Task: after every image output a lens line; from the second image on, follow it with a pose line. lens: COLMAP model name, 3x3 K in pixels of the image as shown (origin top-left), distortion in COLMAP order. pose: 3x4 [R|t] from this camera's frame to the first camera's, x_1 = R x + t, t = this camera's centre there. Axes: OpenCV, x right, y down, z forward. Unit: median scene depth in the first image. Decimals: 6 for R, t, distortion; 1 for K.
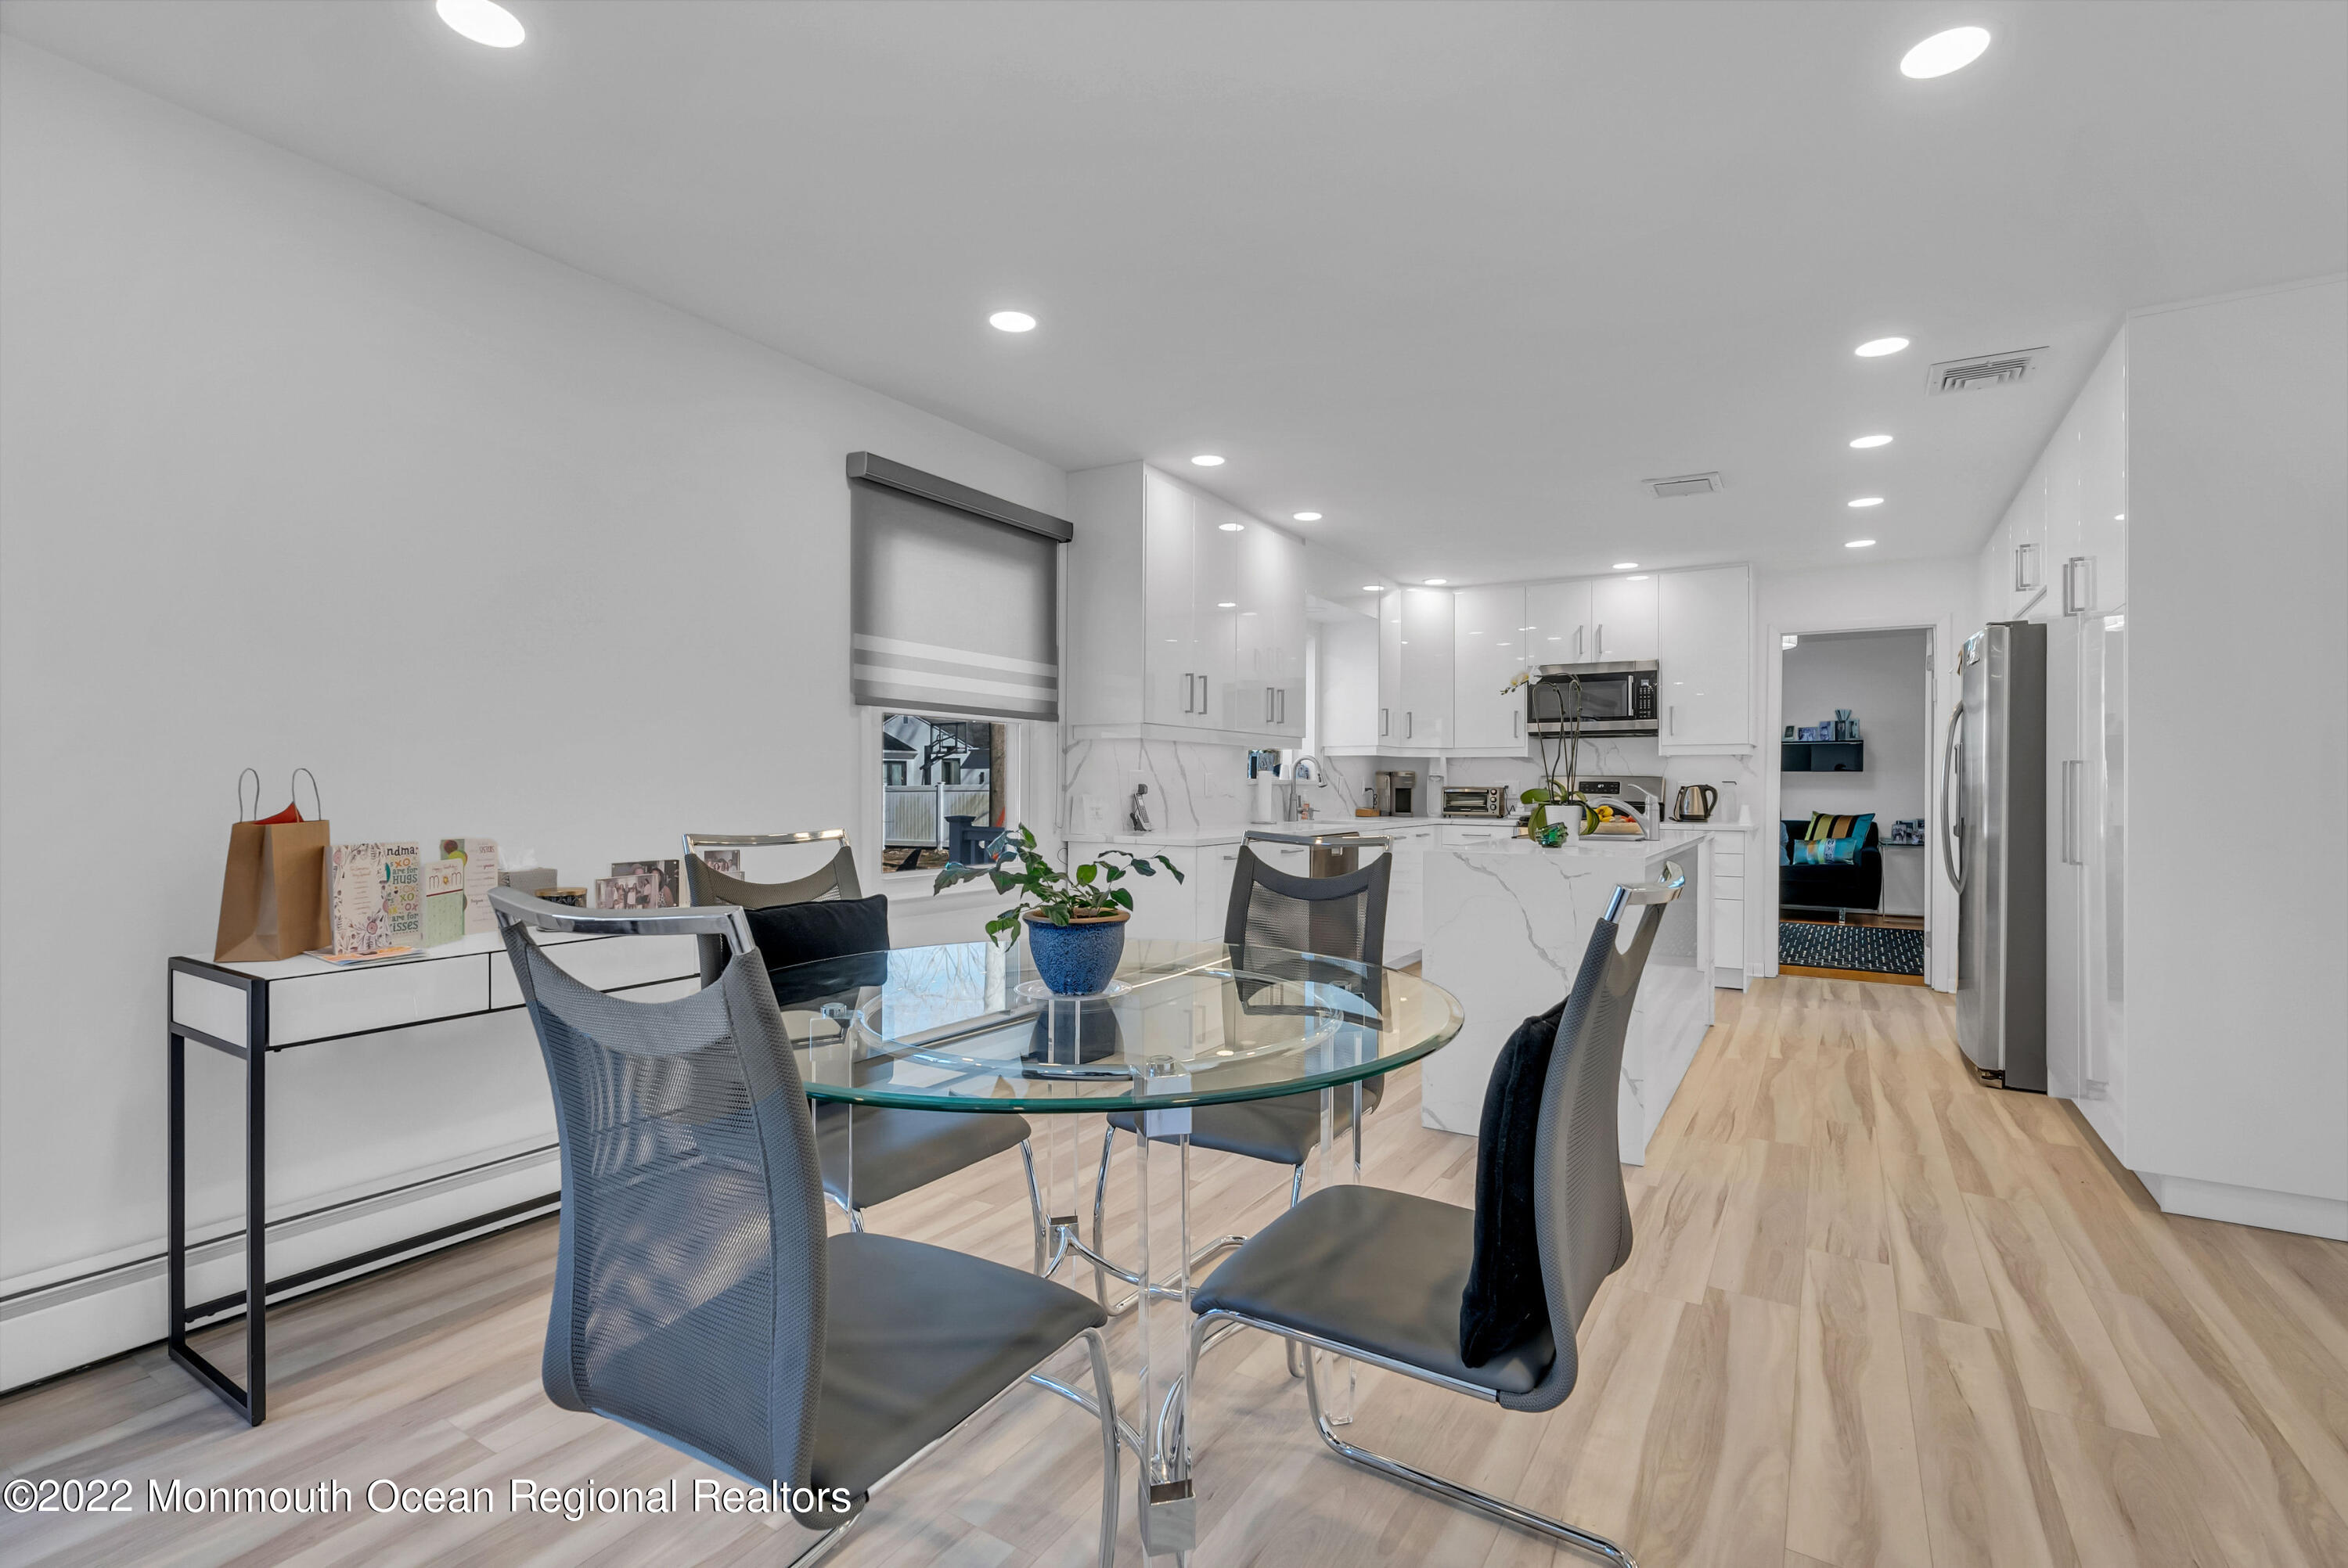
lens RADIAL K [[1057.2, 0, 1179.3], [0, 1057.2, 781.7], [0, 0, 1]] dist [-0.010542, 0.001908]
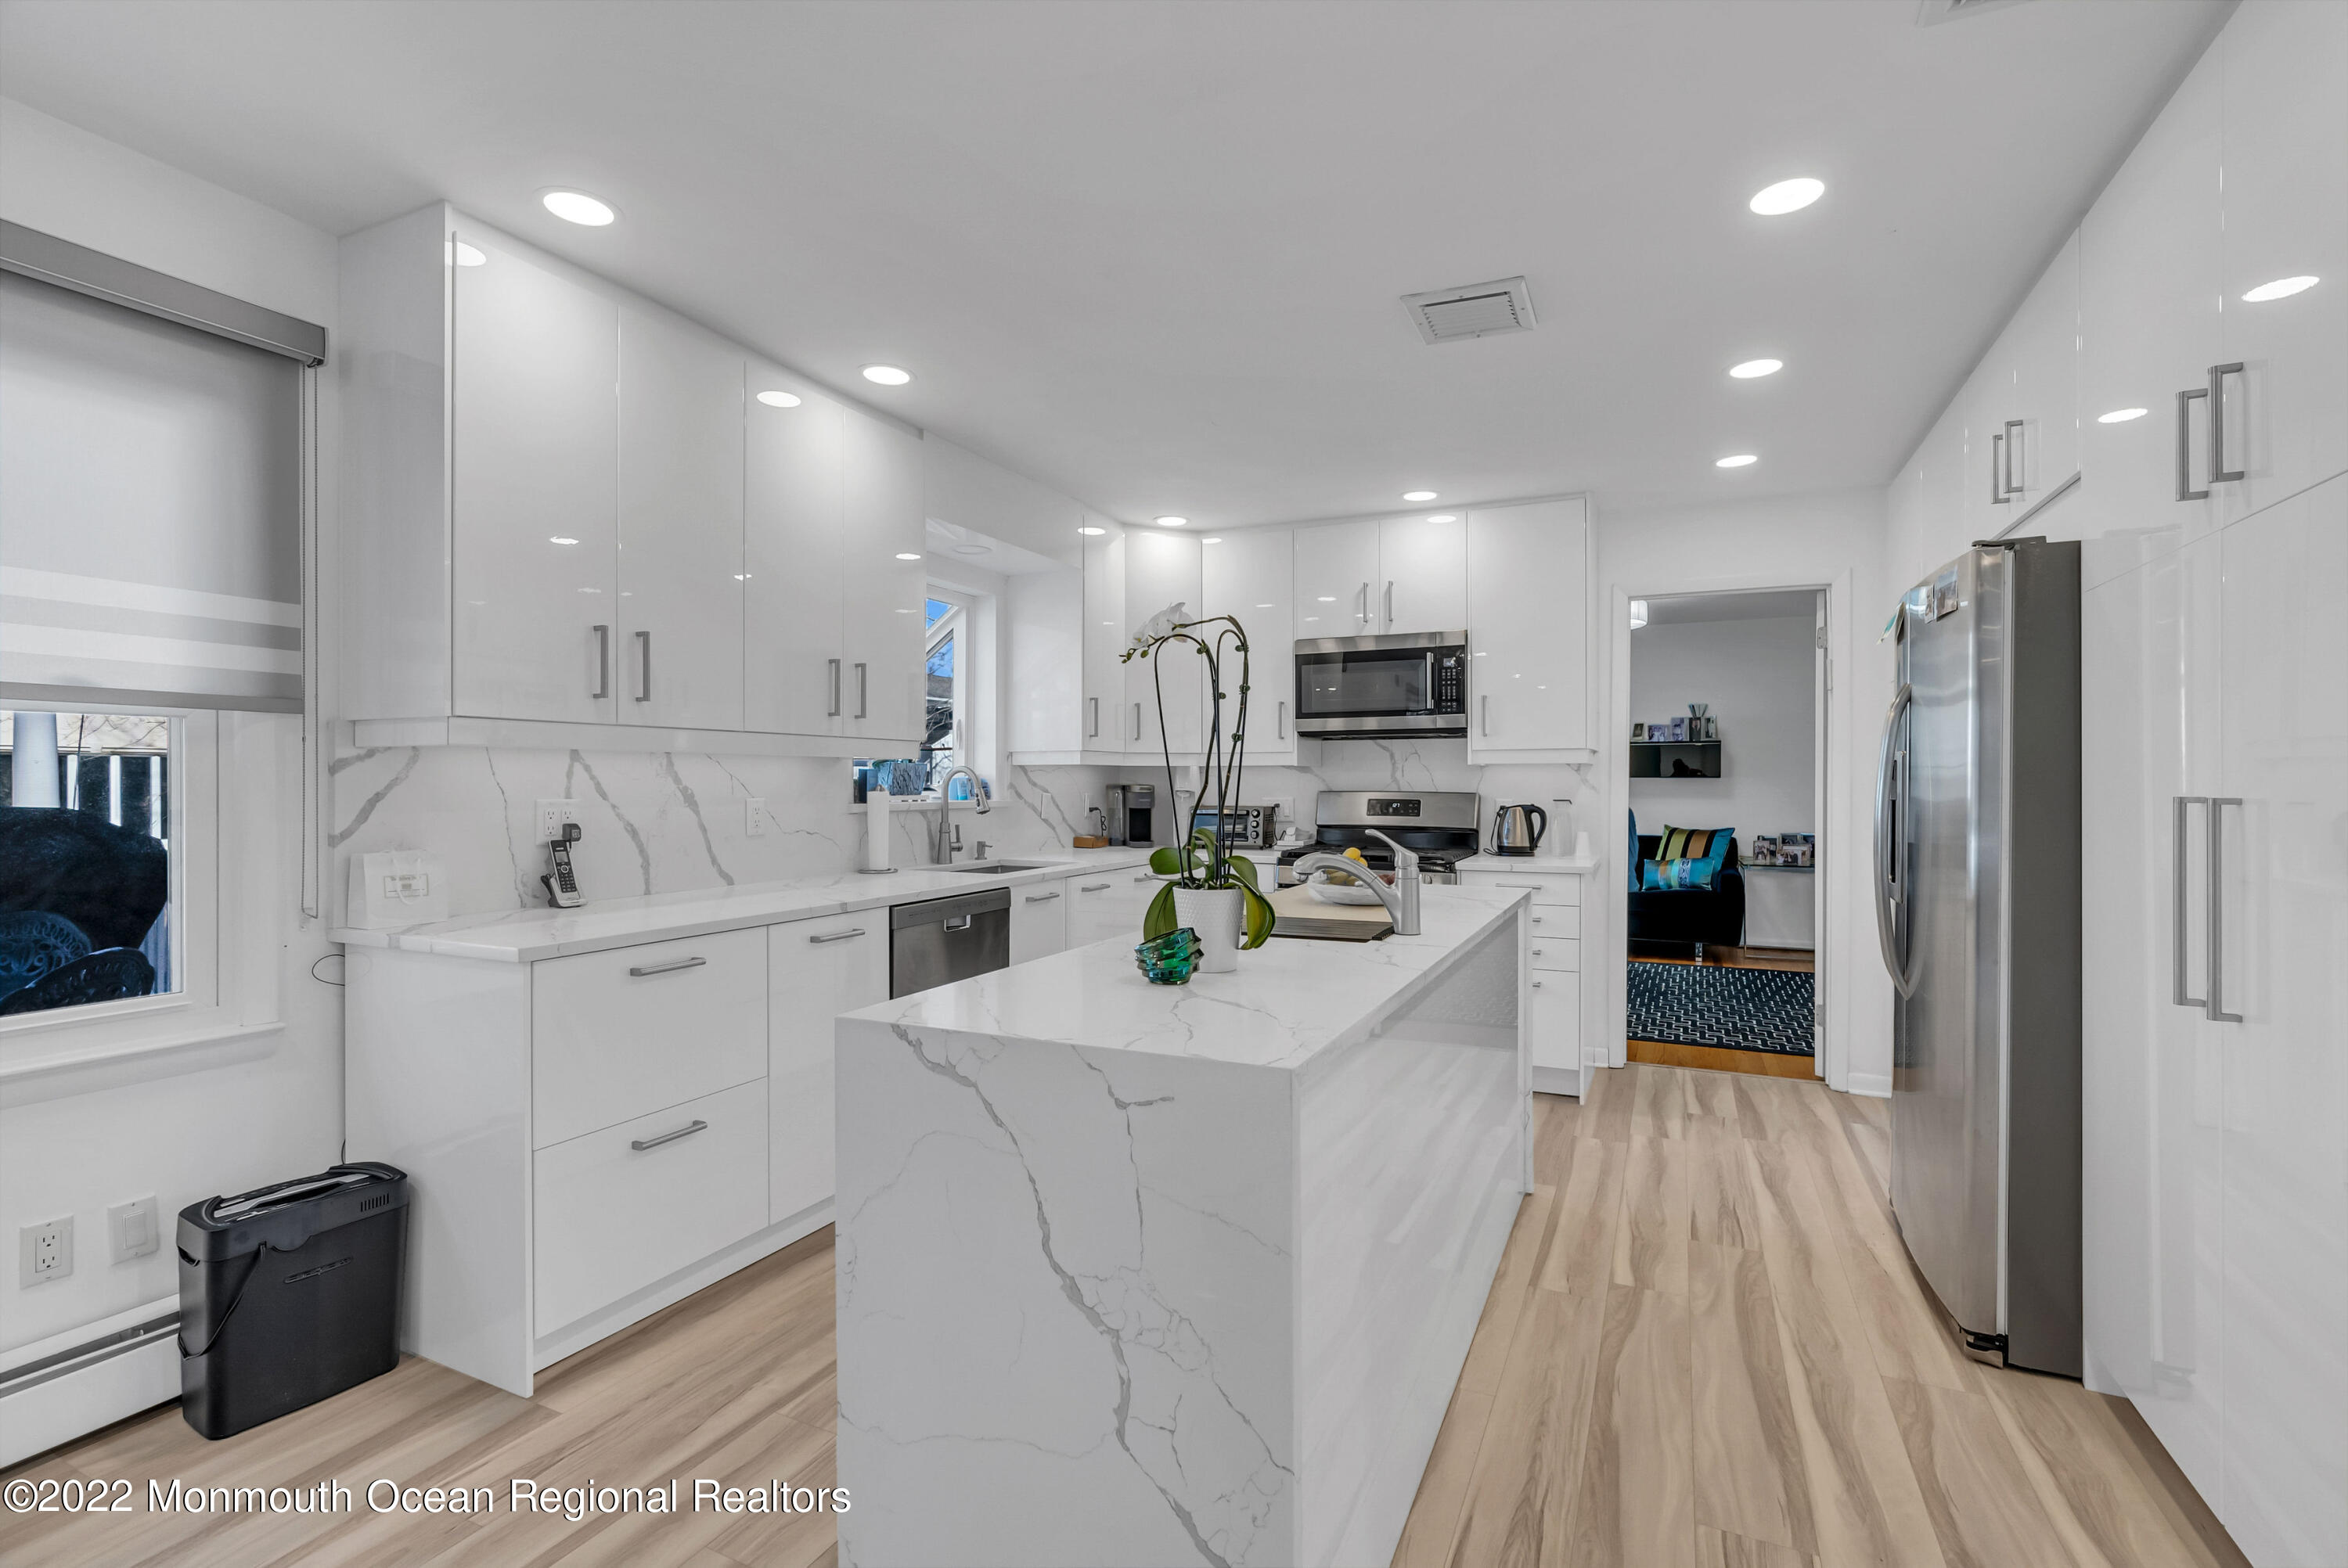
lens RADIAL K [[1057.2, 0, 1178.9], [0, 1057.2, 784.4], [0, 0, 1]] dist [-0.010542, 0.001908]
pose [[0.993205, -0.005542, 0.116250, 0.177548], [0.004905, 0.999971, 0.005760, -0.016521], [-0.116279, -0.005150, 0.993203, 0.313078]]
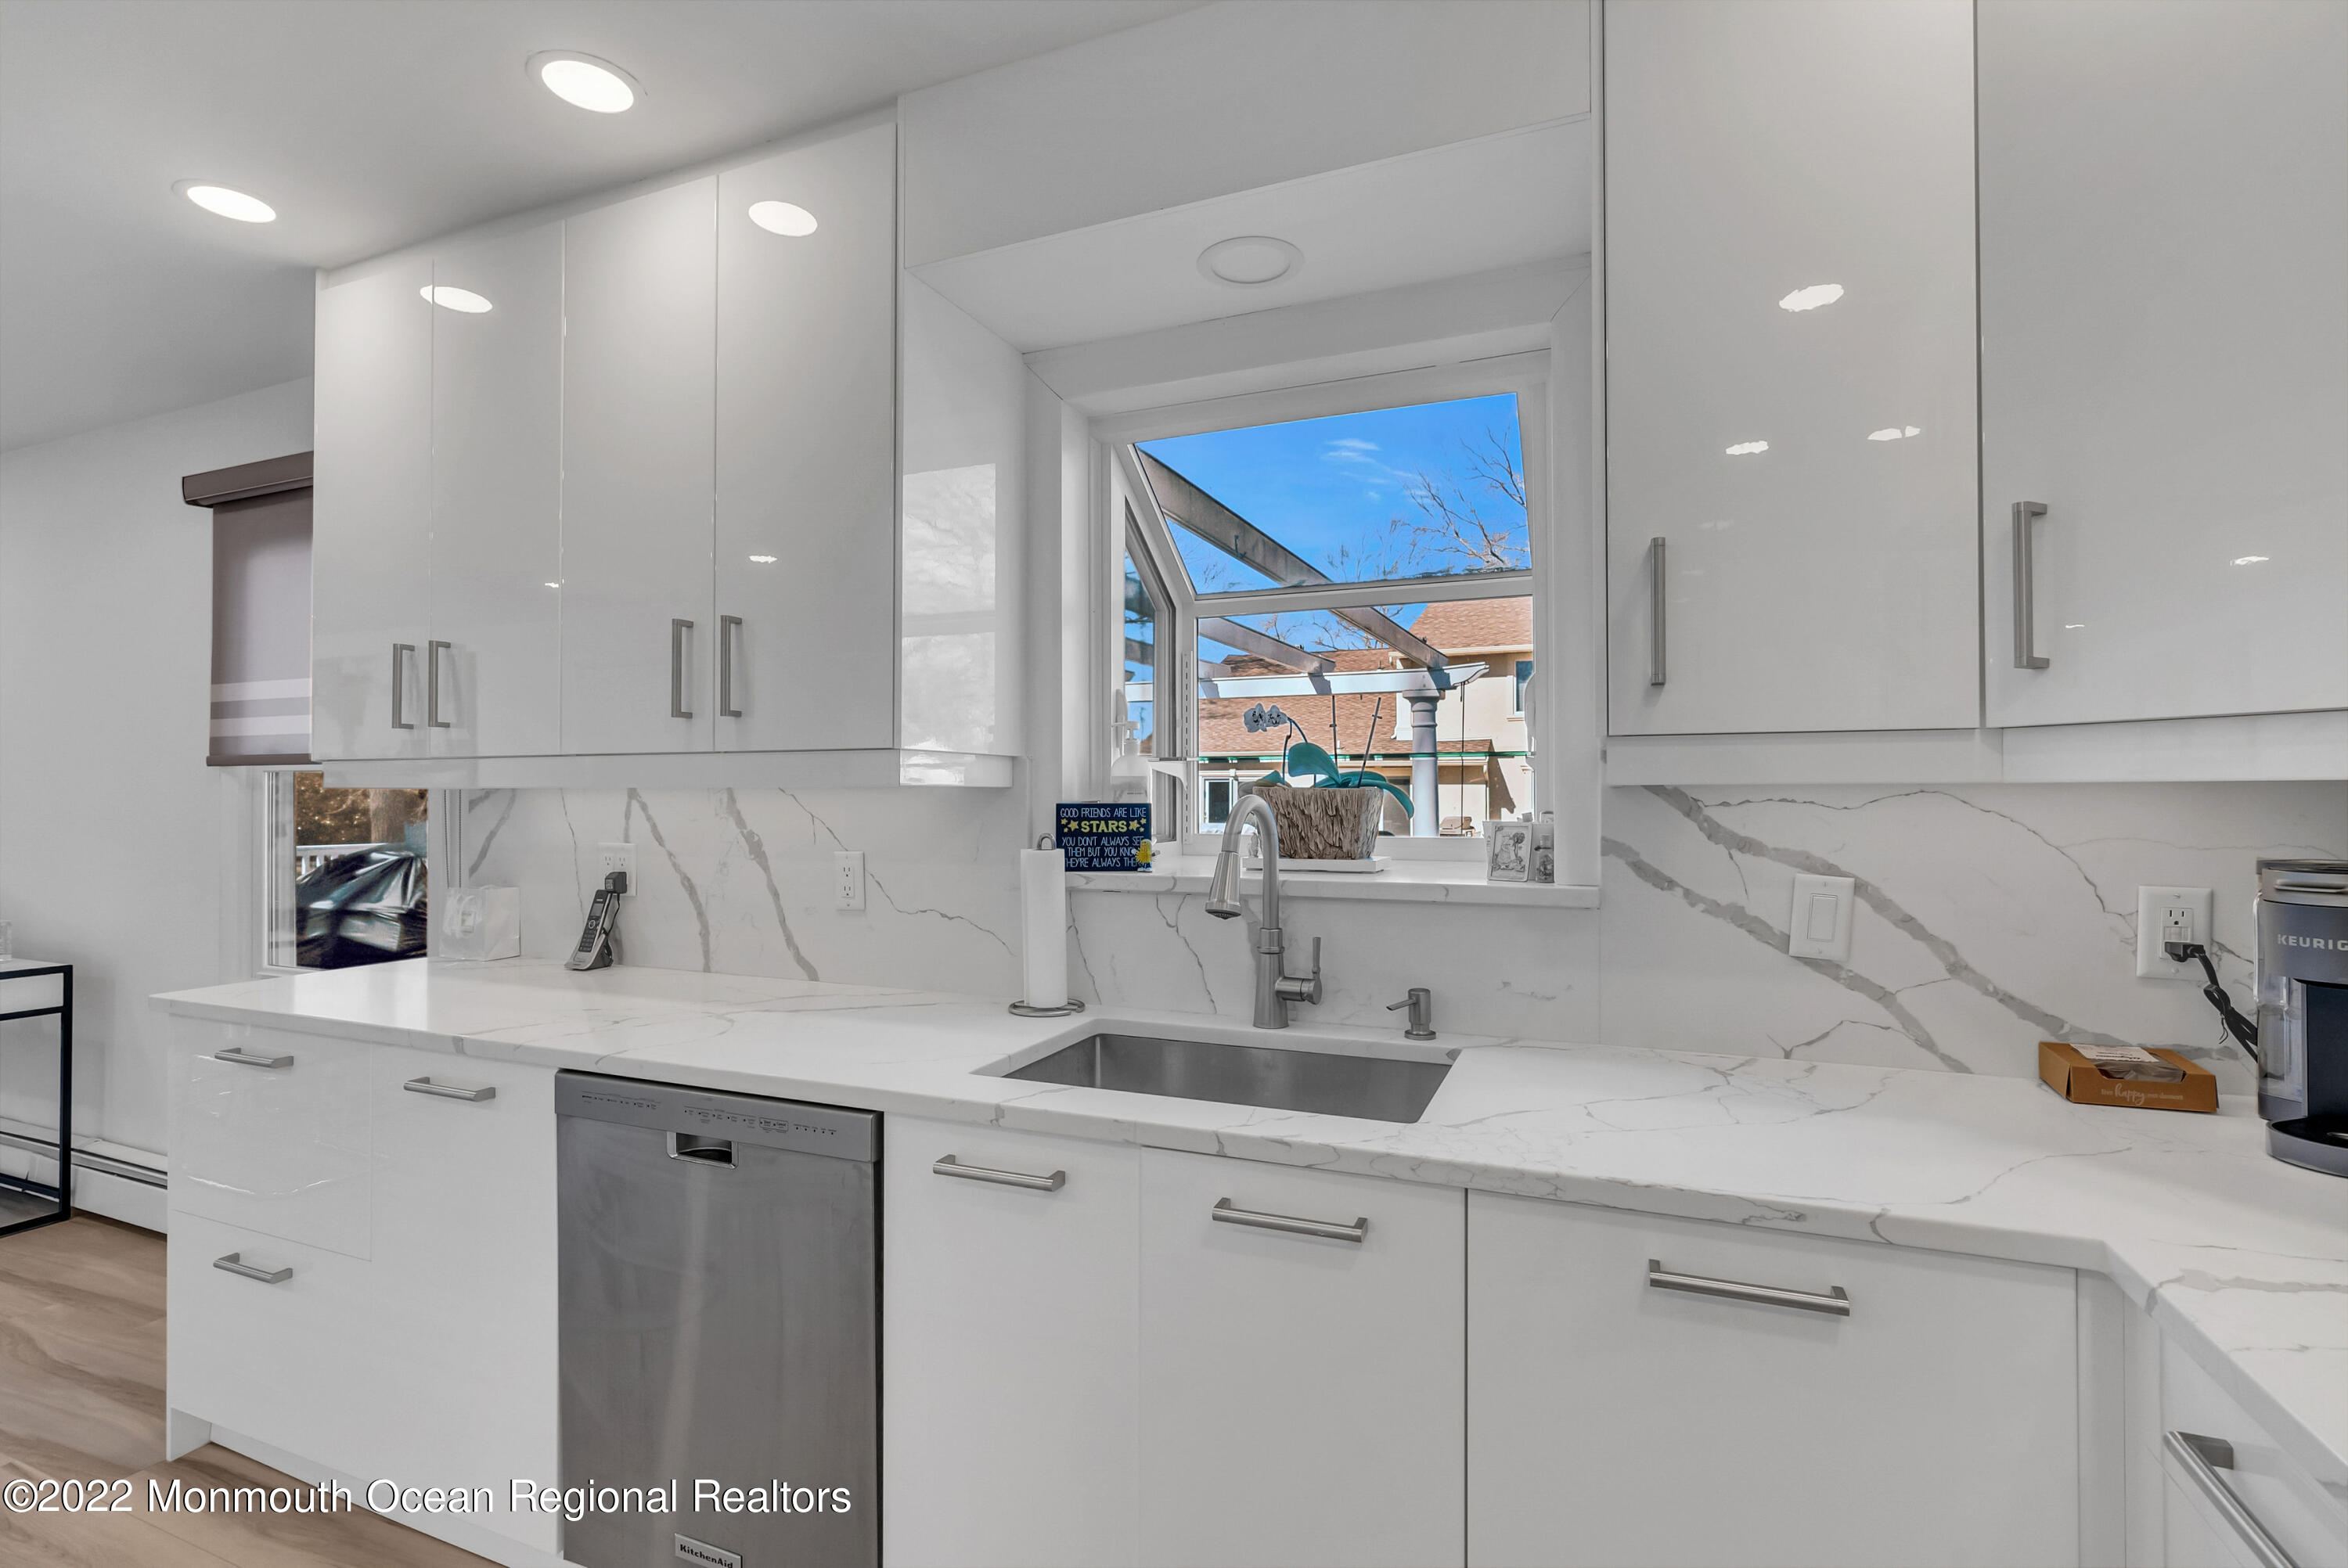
lens RADIAL K [[1057.2, 0, 1178.4], [0, 1057.2, 788.4], [0, 0, 1]] dist [-0.010542, 0.001908]
pose [[0.169674, -0.020660, -0.985284, 0.386126], [0.000007, 0.999780, -0.020963, -0.020910], [0.985500, 0.003550, 0.169637, 0.925356]]
